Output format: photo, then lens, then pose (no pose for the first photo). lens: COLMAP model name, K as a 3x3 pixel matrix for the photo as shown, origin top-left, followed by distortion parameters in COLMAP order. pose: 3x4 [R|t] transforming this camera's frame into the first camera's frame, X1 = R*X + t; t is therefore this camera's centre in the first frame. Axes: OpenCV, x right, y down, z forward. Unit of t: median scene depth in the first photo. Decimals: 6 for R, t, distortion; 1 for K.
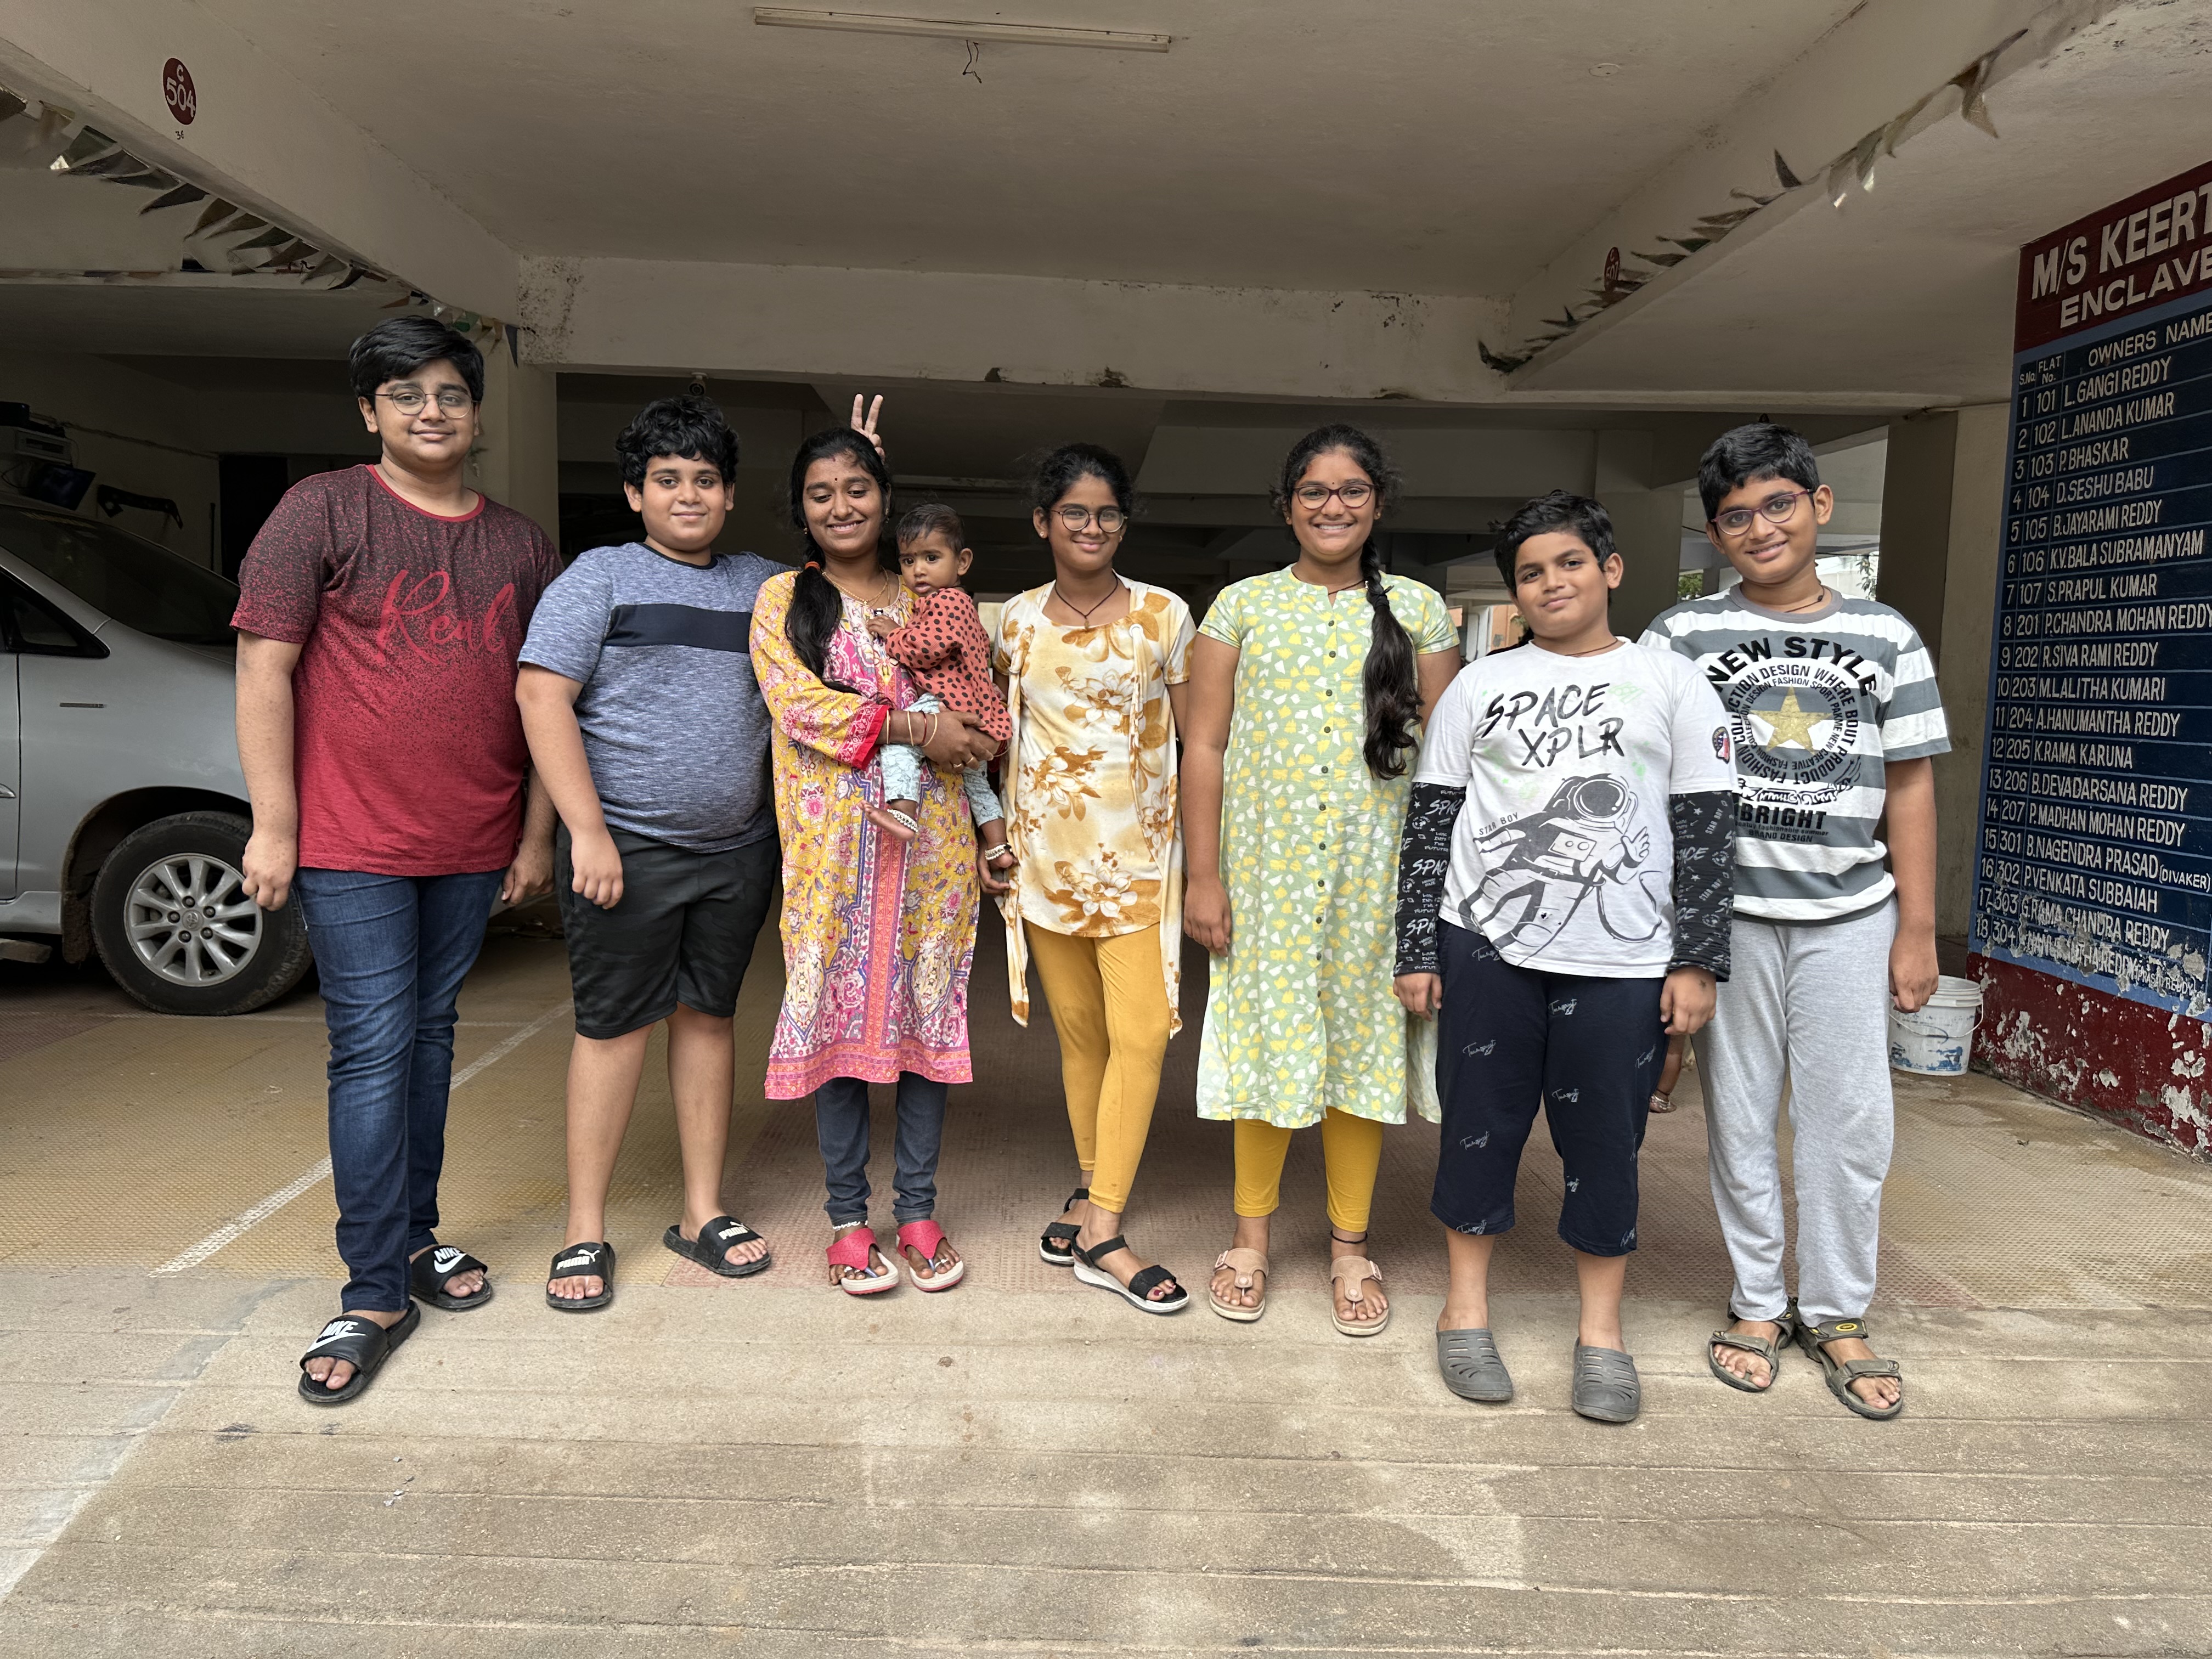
lens RADIAL K [[1608.8, 0, 1101.9], [0, 1608.8, 828.2], [0, 0, 1]] dist [0.013282, -0.022021]
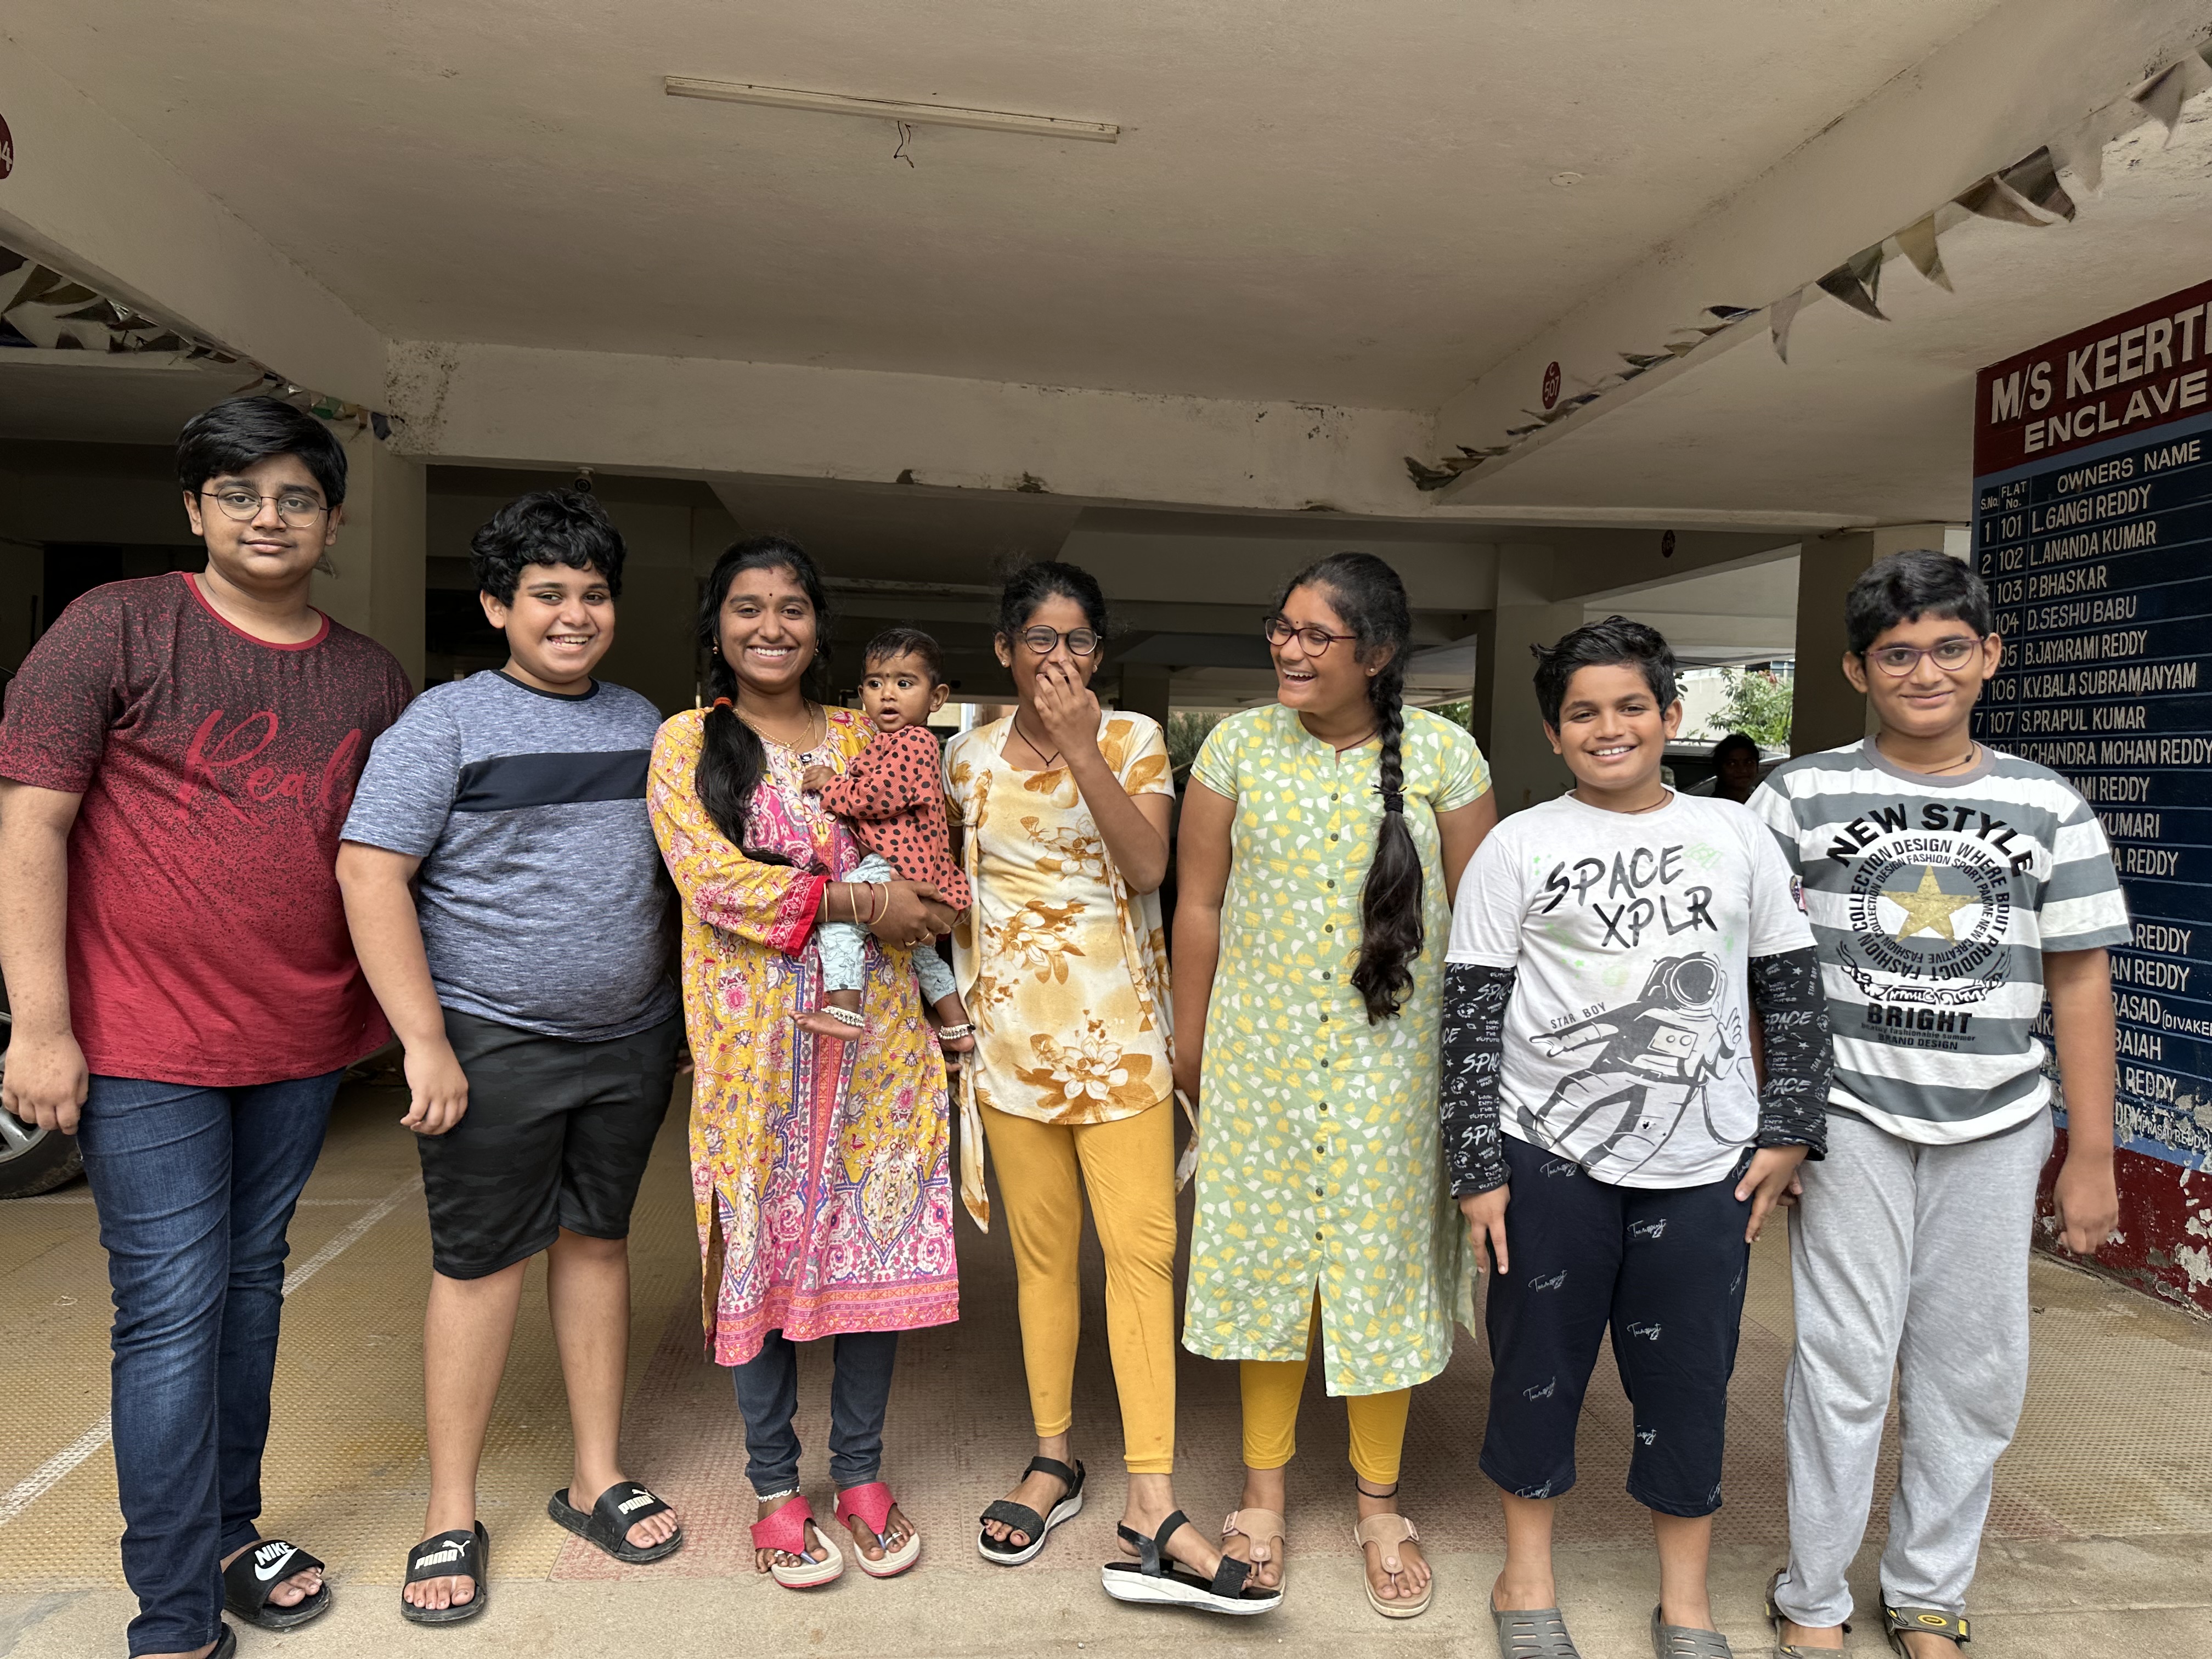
lens RADIAL K [[1608.8, 0, 1130.0], [0, 1608.8, 827.0], [0, 0, 1]] dist [0.013282, -0.022021]
pose [[0.995738, 0.000415, 0.092227, -0.039943], [0.005217, 0.998135, -0.060818, -0.030729], [-0.092080, 0.061040, 0.993879, 0.102532]]
